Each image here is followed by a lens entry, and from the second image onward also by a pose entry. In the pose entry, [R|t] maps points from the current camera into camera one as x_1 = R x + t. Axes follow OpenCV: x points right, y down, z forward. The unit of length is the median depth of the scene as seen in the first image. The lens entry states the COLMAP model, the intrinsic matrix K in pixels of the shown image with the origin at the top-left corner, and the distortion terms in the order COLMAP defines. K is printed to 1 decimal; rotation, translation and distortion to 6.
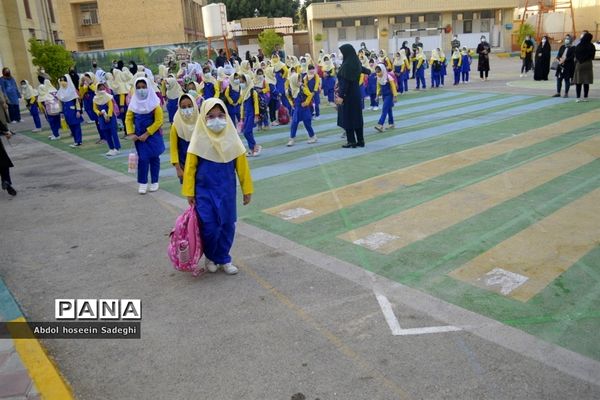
lens RADIAL K [[491.9, 0, 300.0], [0, 491.9, 200.0], [0, 0, 1]] dist [-0.083444, 0.011144]
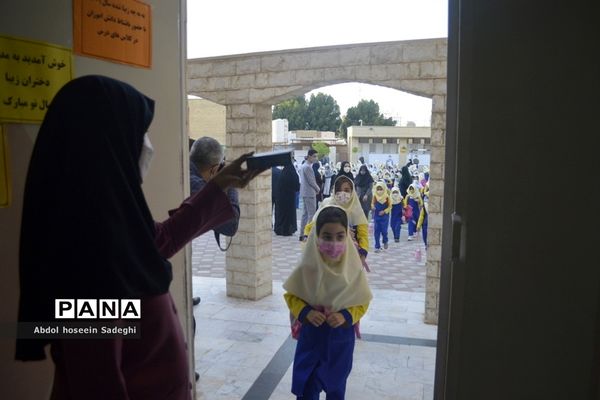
lens RADIAL K [[480.3, 0, 300.0], [0, 480.3, 200.0], [0, 0, 1]] dist [-0.084738, 0.001208]
pose [[0.994721, 0.084629, -0.058039, -0.023843], [-0.094396, 0.976437, -0.194064, 0.074043], [0.040248, 0.198519, 0.979270, -0.274273]]
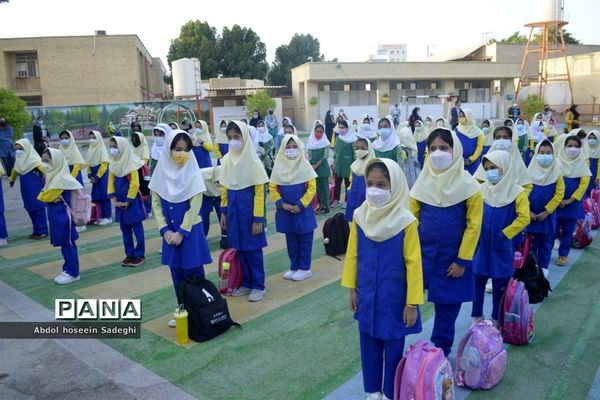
lens RADIAL K [[476.9, 0, 300.0], [0, 476.9, 200.0], [0, 0, 1]] dist [-0.089465, 0.019174]
pose [[0.986184, 0.005111, 0.165578, -0.114551], [0.016180, 0.991773, -0.126981, -0.047461], [-0.164865, 0.127906, 0.977988, 0.182178]]
